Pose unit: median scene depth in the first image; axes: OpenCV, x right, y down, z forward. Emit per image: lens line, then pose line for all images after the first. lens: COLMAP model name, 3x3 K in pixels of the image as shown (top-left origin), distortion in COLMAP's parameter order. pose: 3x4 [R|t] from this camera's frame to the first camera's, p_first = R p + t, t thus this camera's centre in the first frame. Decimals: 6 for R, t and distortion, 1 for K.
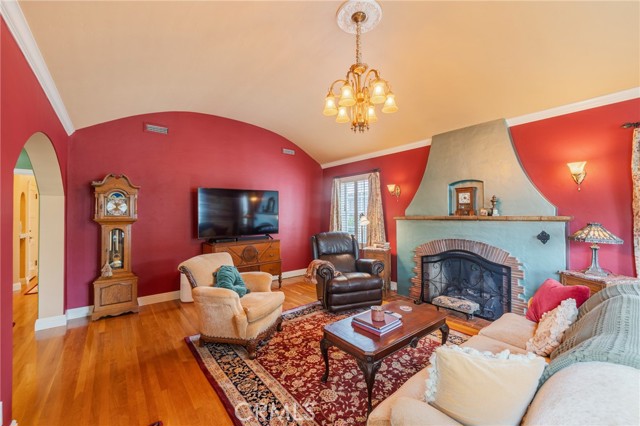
lens RADIAL K [[257.5, 0, 320.0], [0, 257.5, 213.0], [0, 0, 1]] dist [-0.002331, -0.000961]
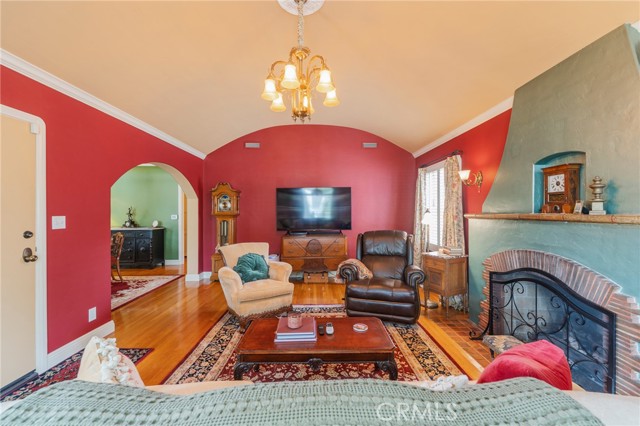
lens RADIAL K [[257.5, 0, 320.7], [0, 257.5, 213.1], [0, 0, 1]] dist [-0.002331, -0.000961]
pose [[0.790062, 0.007457, -0.612982, 0.502241], [0.002914, 0.999869, 0.015920, -0.001367], [0.613020, -0.014364, 0.789937, 0.199333]]
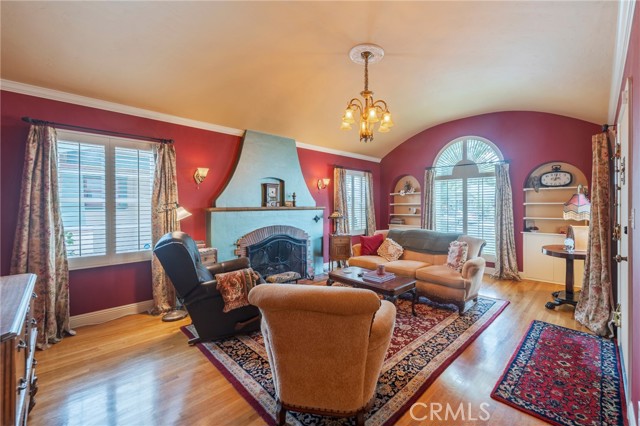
lens RADIAL K [[269.5, 0, 356.0], [0, 269.5, 206.5], [0, 0, 1]] dist [-0.004472, -0.000167]
pose [[-0.159958, 0.005453, 0.987109, -0.776722], [-0.004780, 0.999969, -0.006299, 0.016372], [-0.987112, -0.005726, -0.159927, 0.822652]]
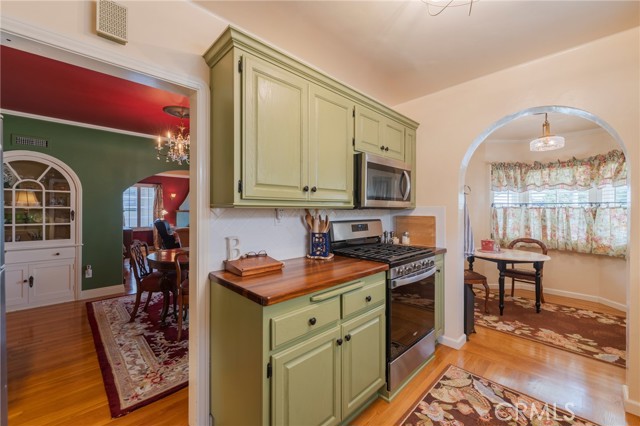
lens RADIAL K [[257.5, 0, 319.2], [0, 257.5, 210.2], [0, 0, 1]] dist [-0.002331, -0.000961]
pose [[-0.089182, 0.008508, 0.995979, -2.184725], [-0.010365, 0.999901, -0.009469, 0.025761], [-0.995961, -0.011168, -0.089085, 0.091080]]
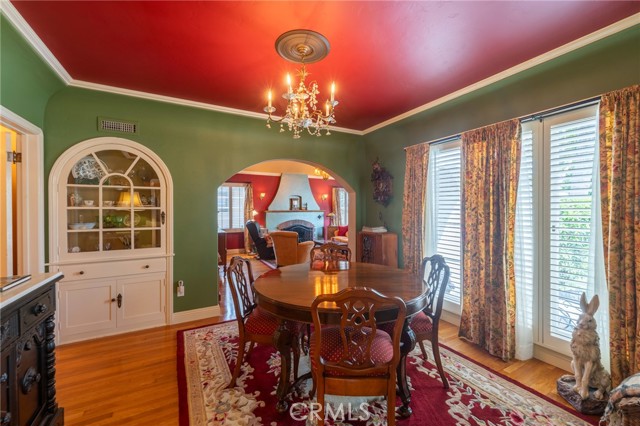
lens RADIAL K [[257.5, 0, 324.0], [0, 257.5, 211.3], [0, 0, 1]] dist [-0.002331, -0.000961]
pose [[0.162387, 0.003215, 0.986722, -1.797335], [-0.006519, 0.999976, -0.002185, 0.024977], [-0.986706, -0.006077, 0.162404, 0.344196]]
